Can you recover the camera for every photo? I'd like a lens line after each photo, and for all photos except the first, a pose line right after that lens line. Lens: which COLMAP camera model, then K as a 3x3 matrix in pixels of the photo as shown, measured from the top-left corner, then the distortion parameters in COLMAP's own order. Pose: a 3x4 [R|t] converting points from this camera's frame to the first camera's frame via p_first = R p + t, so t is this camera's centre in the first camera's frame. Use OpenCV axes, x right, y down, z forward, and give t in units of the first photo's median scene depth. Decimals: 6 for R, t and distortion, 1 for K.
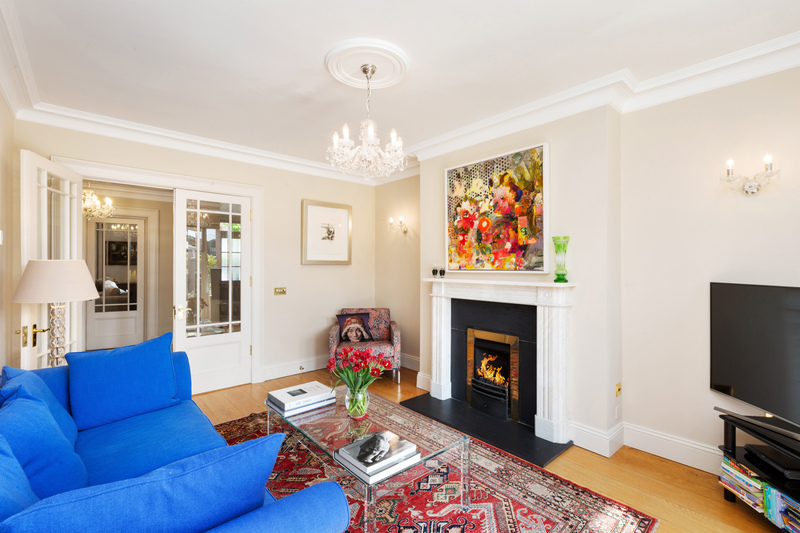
lens RADIAL K [[358.4, 0, 398.0], [0, 358.4, 267.8], [0, 0, 1]] dist [-0.000783, -0.000216]
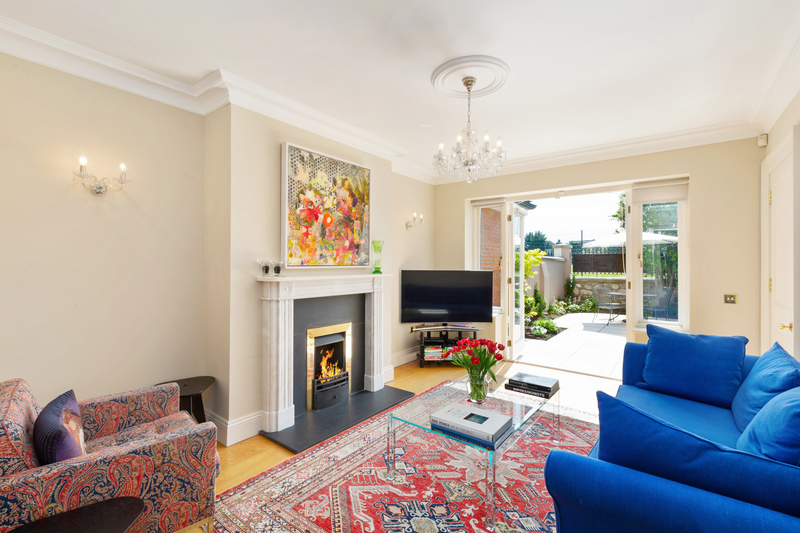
lens RADIAL K [[358.4, 0, 397.9], [0, 358.4, 262.4], [0, 0, 1]] dist [-0.000783, -0.000216]
pose [[-0.188415, -0.001871, 0.982088, -0.795334], [0.000858, 0.999997, 0.002070, -0.004727], [-0.982089, 0.001233, -0.188413, 1.011408]]
